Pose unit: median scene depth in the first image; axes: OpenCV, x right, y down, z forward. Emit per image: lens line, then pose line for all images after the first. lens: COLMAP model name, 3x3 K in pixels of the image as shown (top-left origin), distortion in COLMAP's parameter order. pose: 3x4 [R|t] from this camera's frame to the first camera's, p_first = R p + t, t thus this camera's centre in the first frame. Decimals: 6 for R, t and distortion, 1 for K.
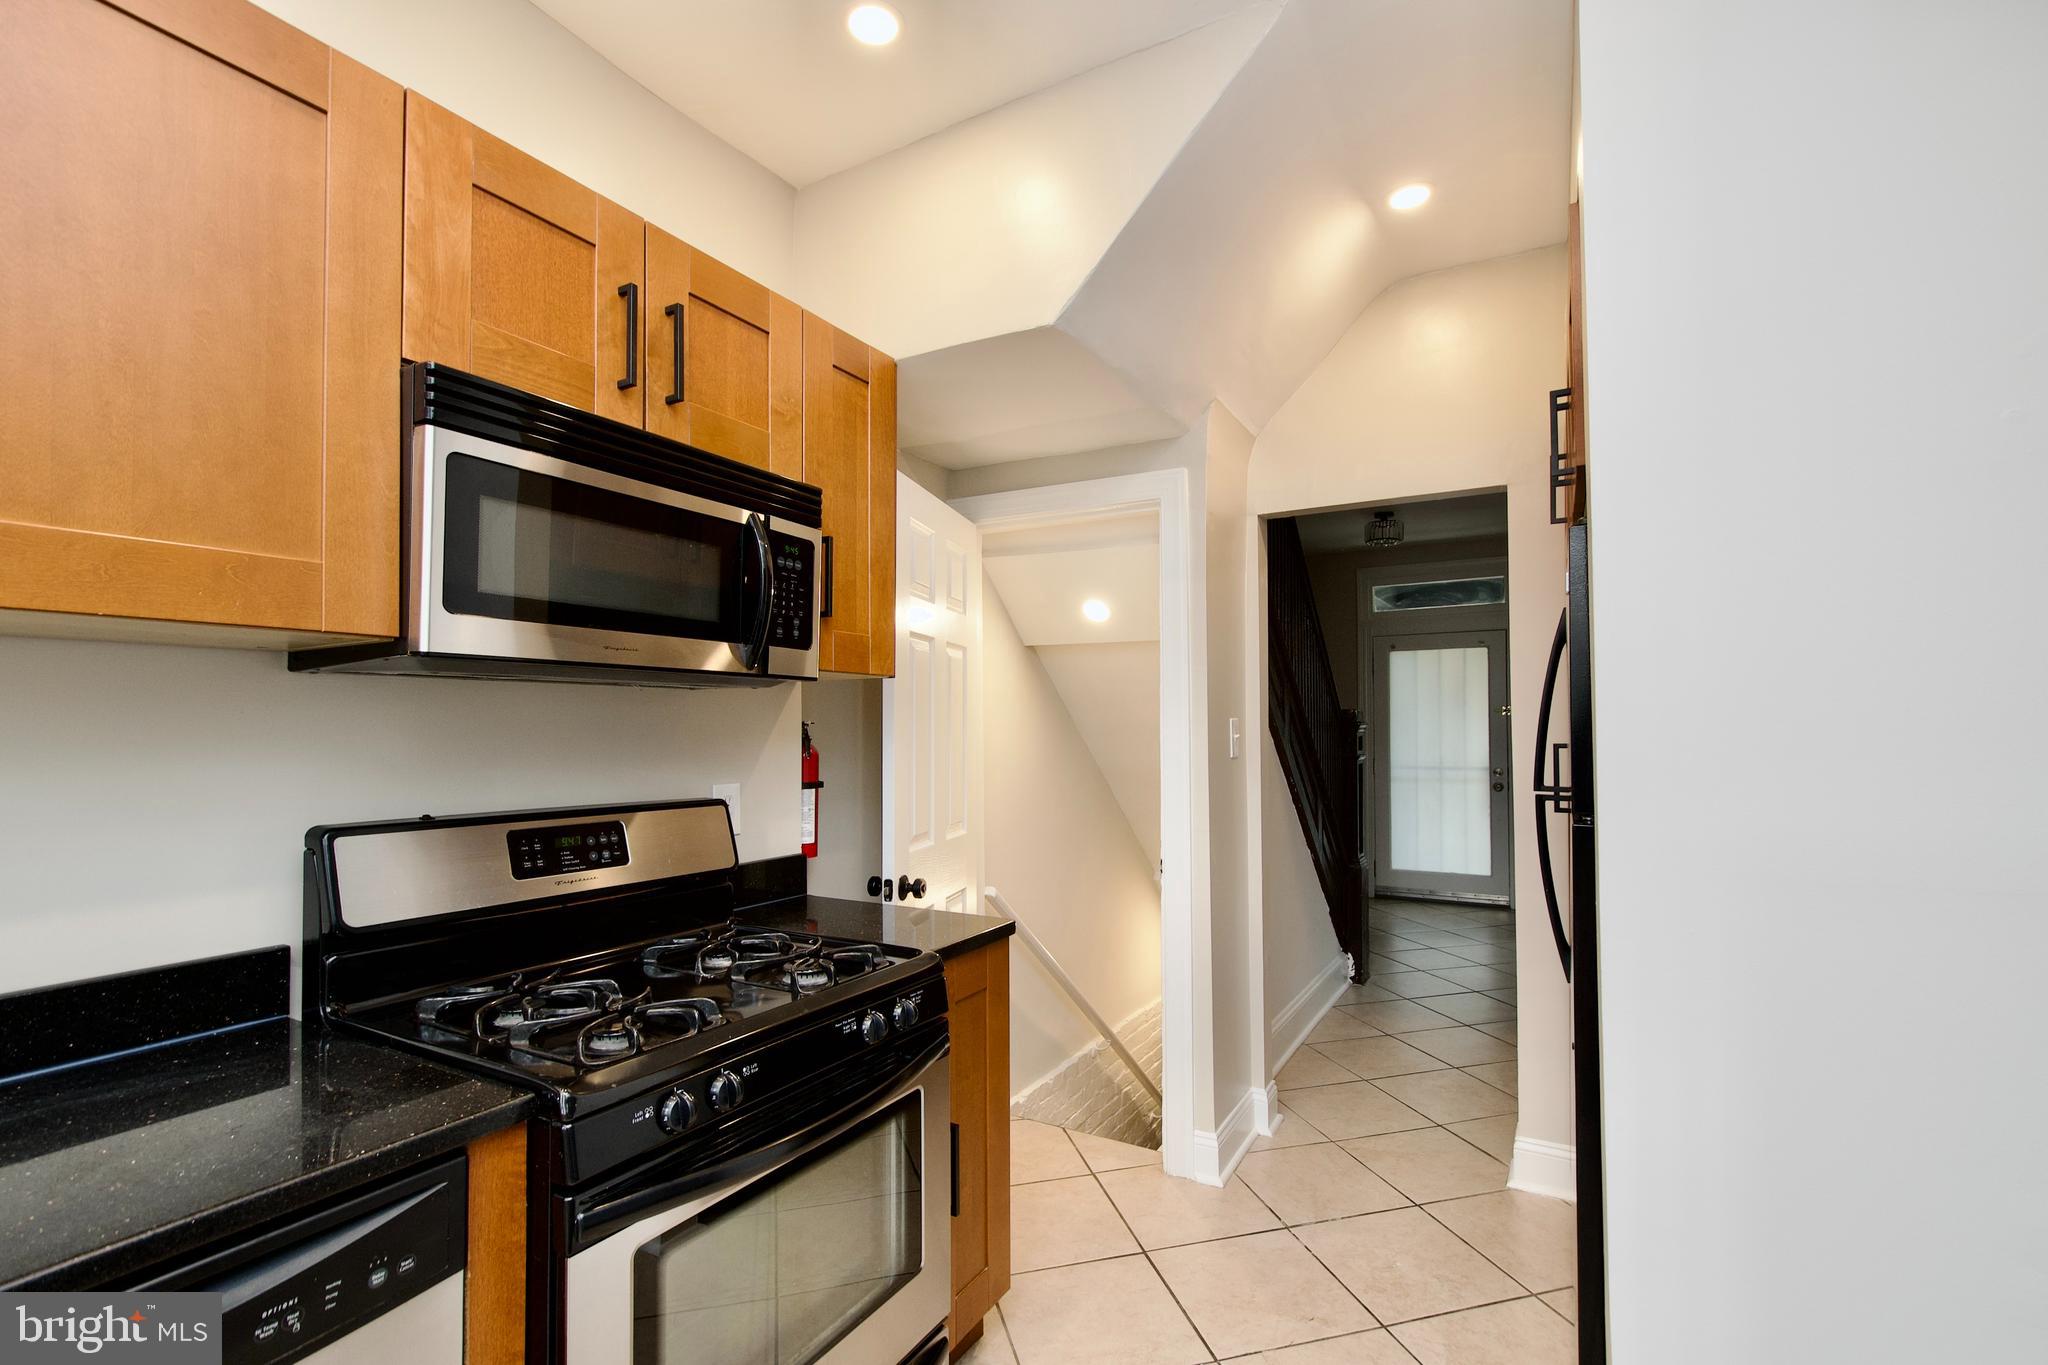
lens RADIAL K [[895.4, 0, 1023.2], [0, 895.4, 702.3], [0, 0, 1]] dist [-0.002060, -0.001311]
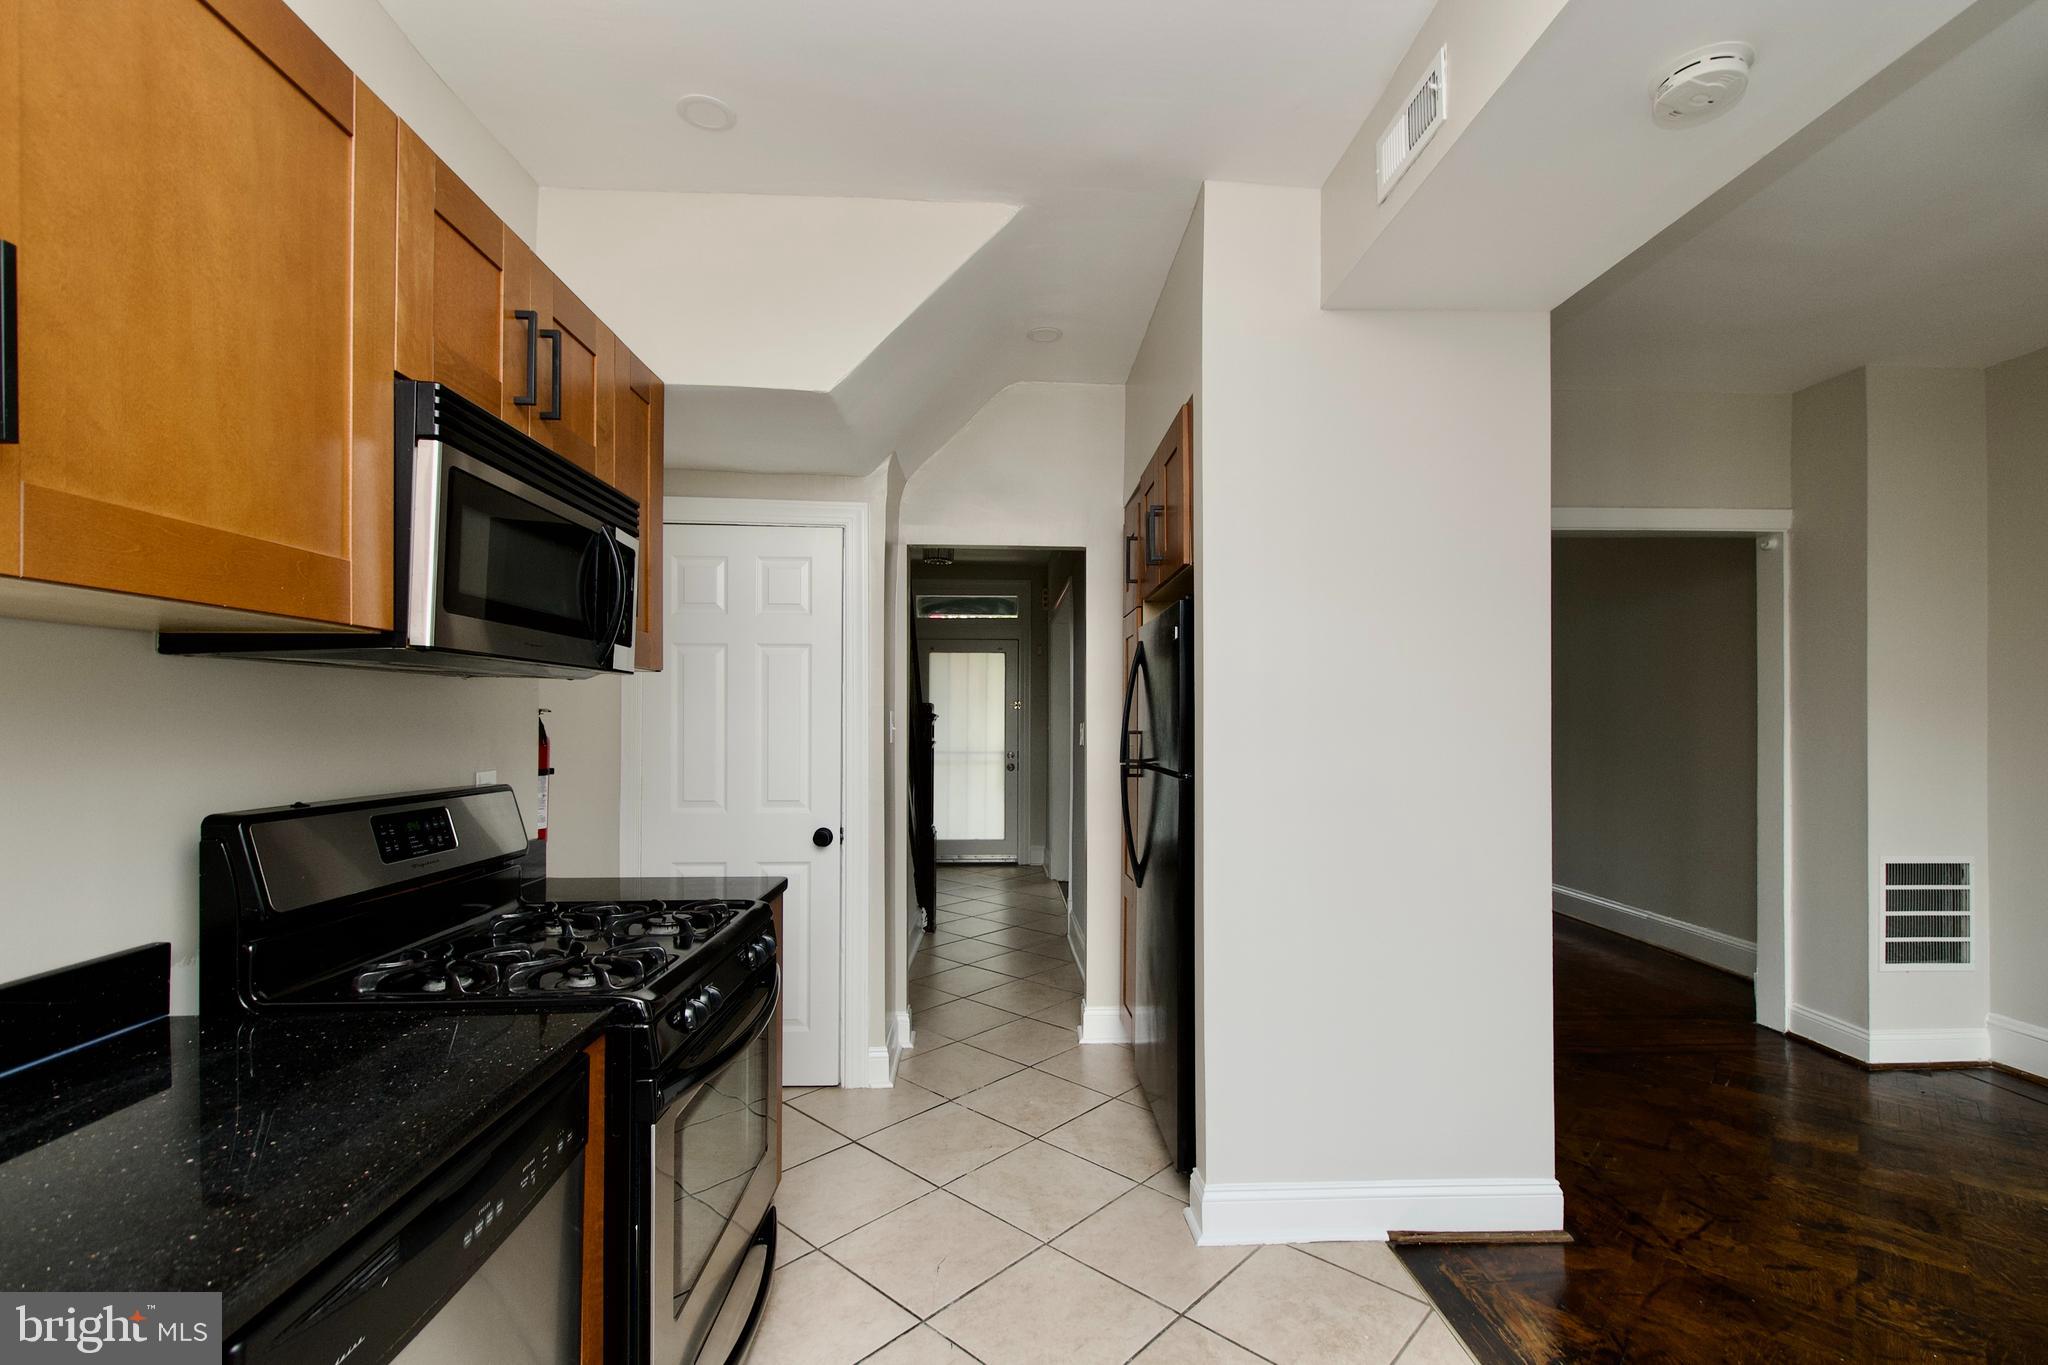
lens RADIAL K [[895.4, 0, 1031.2], [0, 895.4, 694.4], [0, 0, 1]] dist [-0.002060, -0.001311]
pose [[0.845105, 0.020556, 0.534206, -0.452820], [-0.022039, 0.999751, -0.003604, -0.006807], [-0.534146, -0.008728, 0.845347, -0.236398]]
